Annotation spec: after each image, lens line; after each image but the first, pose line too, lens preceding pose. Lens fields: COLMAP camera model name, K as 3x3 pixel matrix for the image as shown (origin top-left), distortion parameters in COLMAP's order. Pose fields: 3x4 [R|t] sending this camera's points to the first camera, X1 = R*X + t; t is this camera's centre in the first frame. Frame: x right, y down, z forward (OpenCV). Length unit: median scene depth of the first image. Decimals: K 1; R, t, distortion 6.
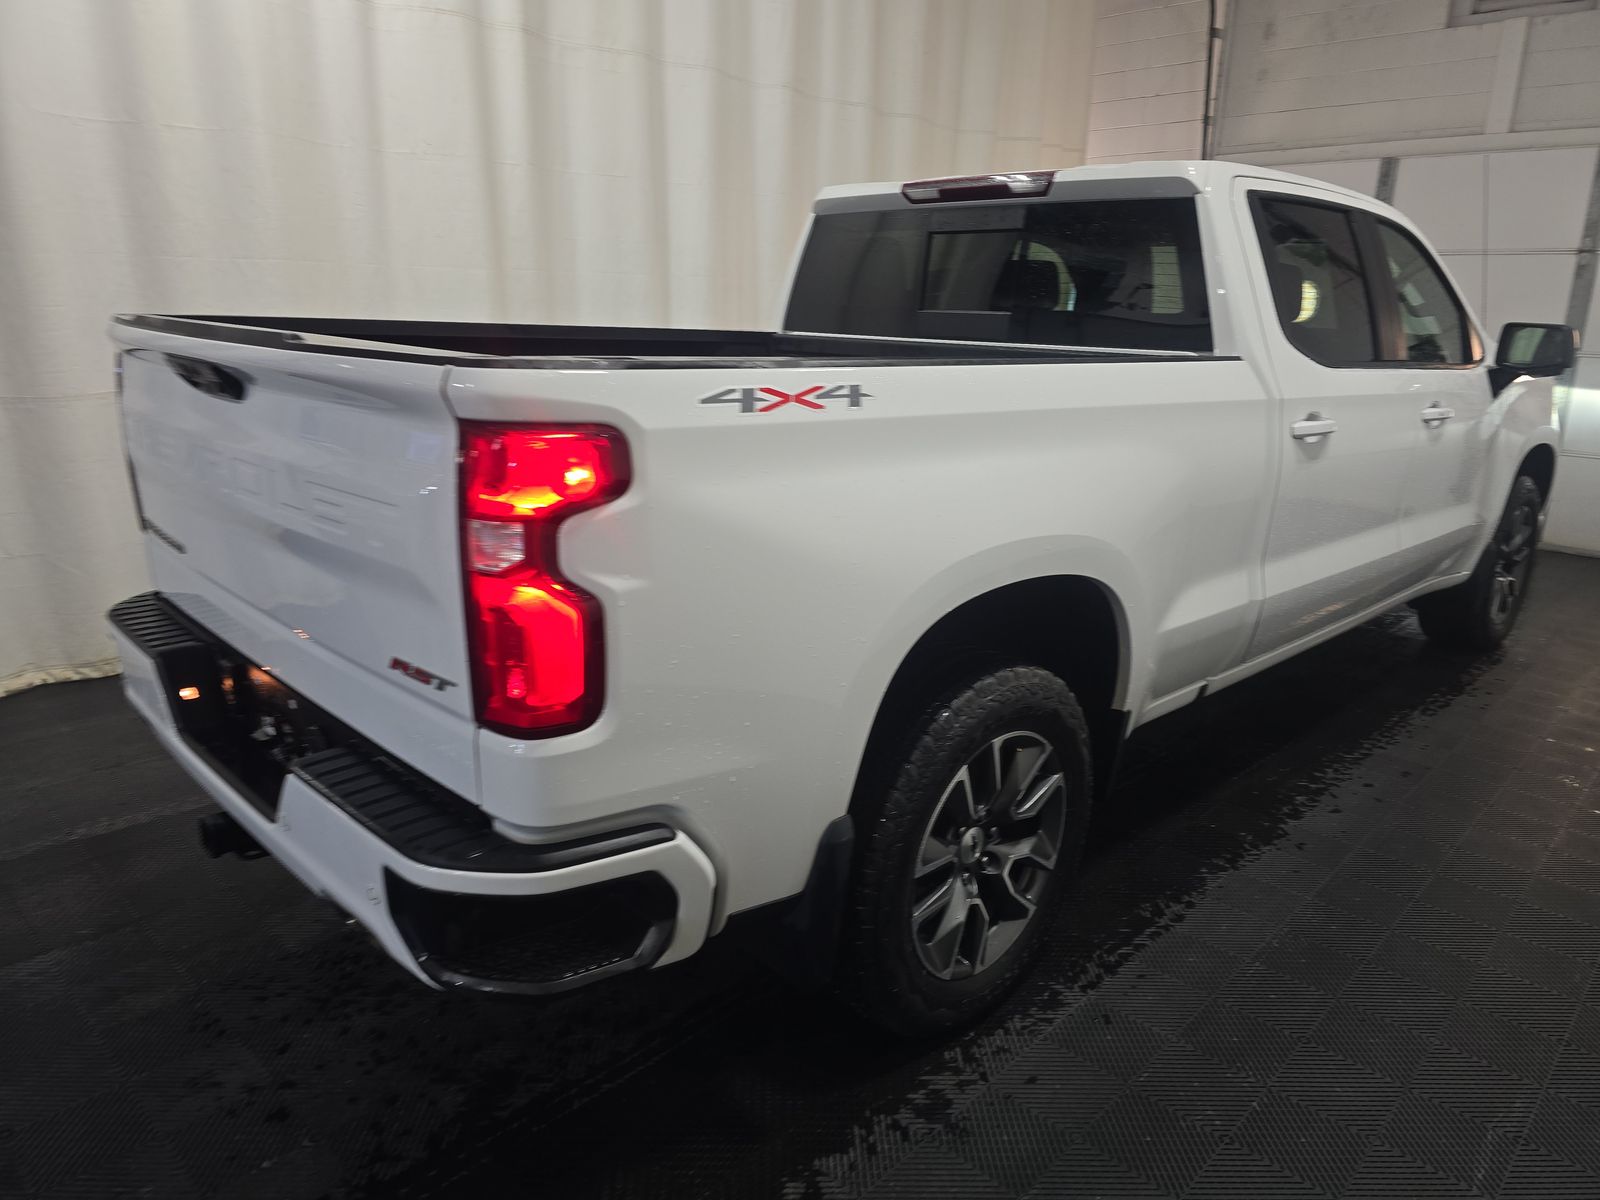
lens RADIAL K [[1087.7, 0, 803.1], [0, 1087.7, 610.1], [0, 0, 1]] dist [0.036003, -0.039858]
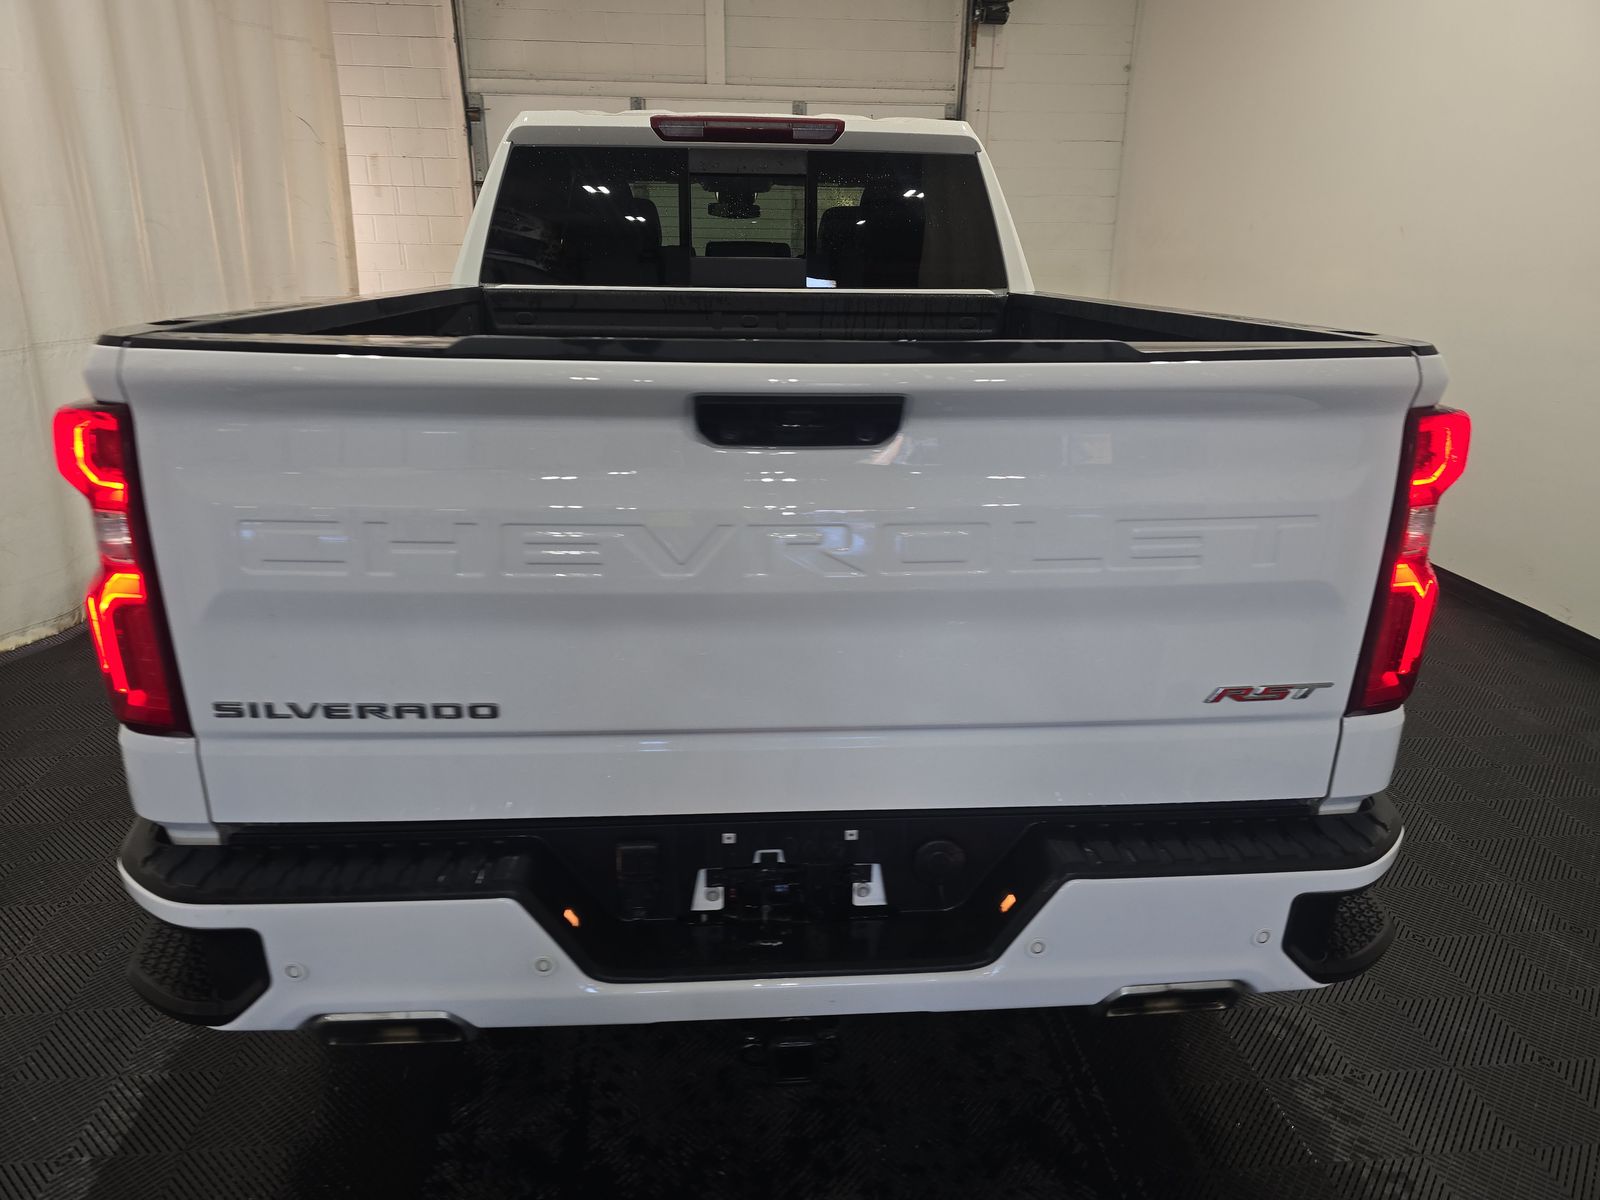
lens RADIAL K [[1061.6, 0, 800.0], [0, 1061.6, 600.0], [0, 0, 1]] dist [0.049361, -0.040013]
pose [[0.640199, -0.264330, 0.721301, -0.590499], [0.213970, 0.963137, 0.163043, -0.119218], [-0.737809, 0.049956, 0.673158, 0.321465]]
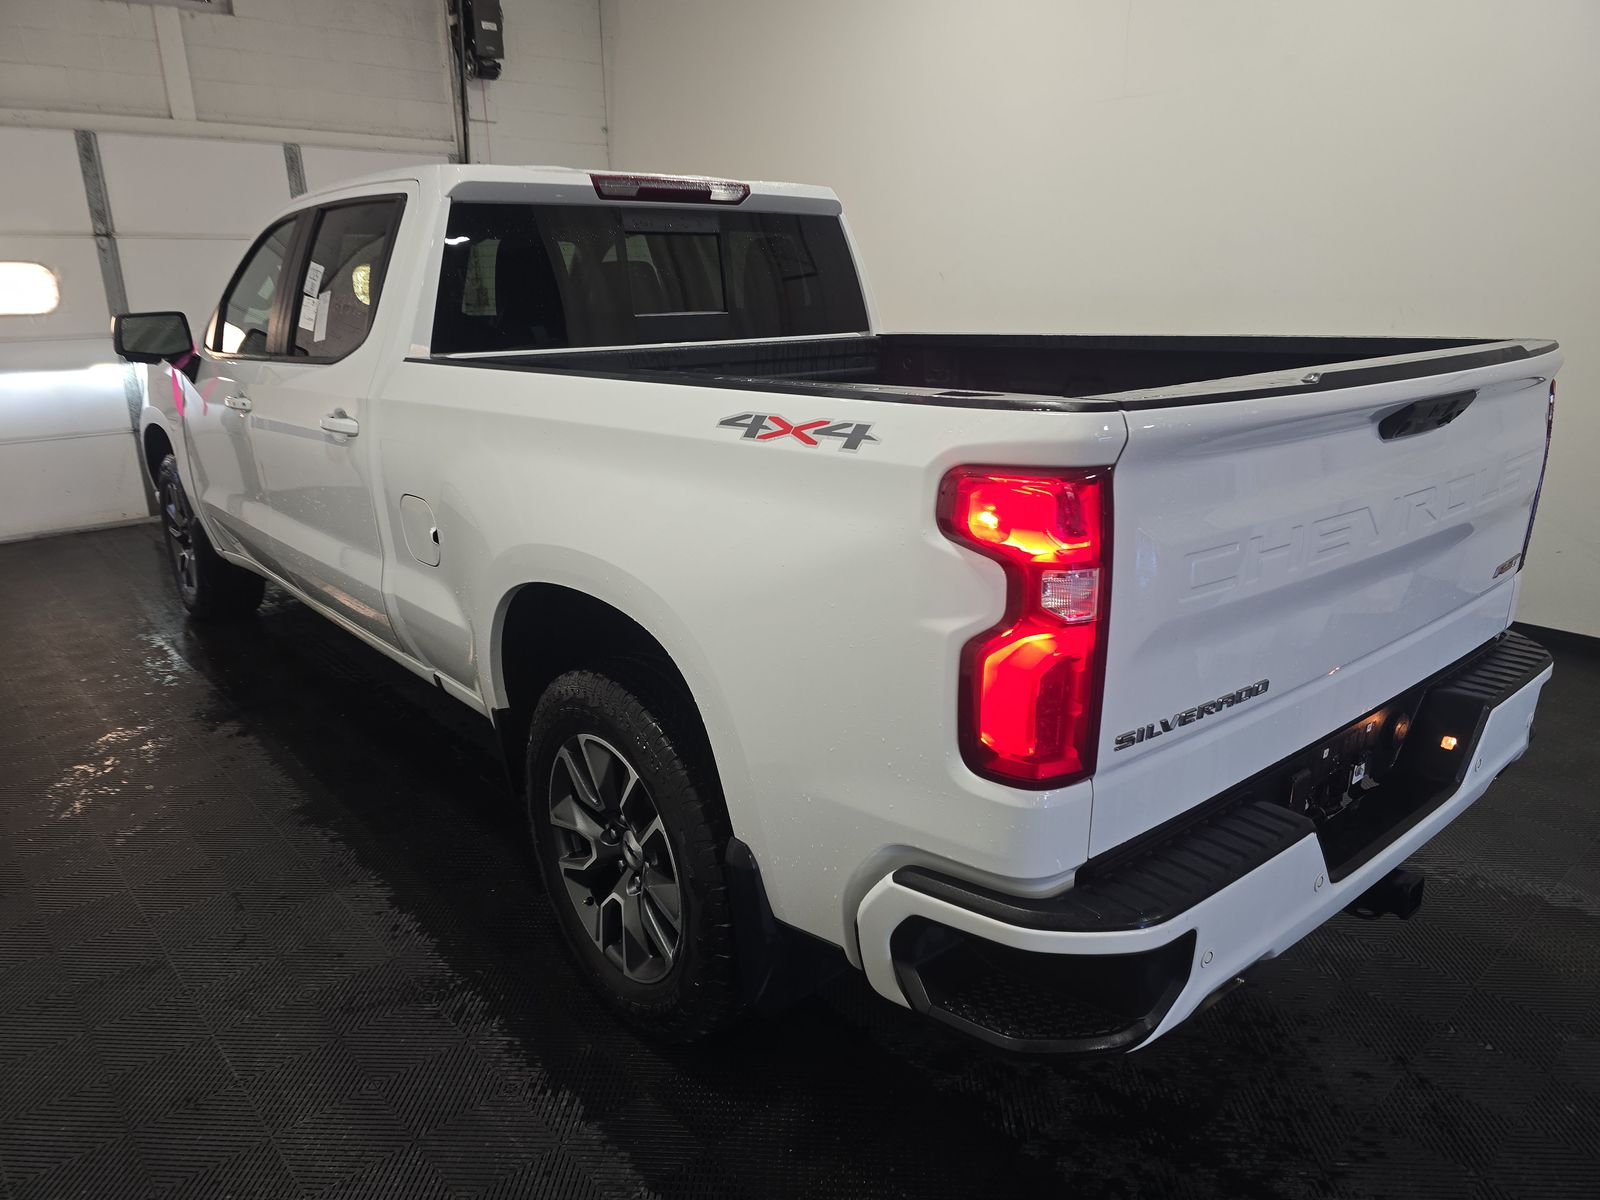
lens RADIAL K [[1061.6, 0, 800.0], [0, 1061.6, 600.0], [0, 0, 1]] dist [0.049361, -0.040013]
pose [[0.073679, -0.310827, 0.947606, -0.843747], [0.287898, 0.916364, 0.278194, -0.266768], [-0.954822, 0.252317, 0.157004, 0.788453]]
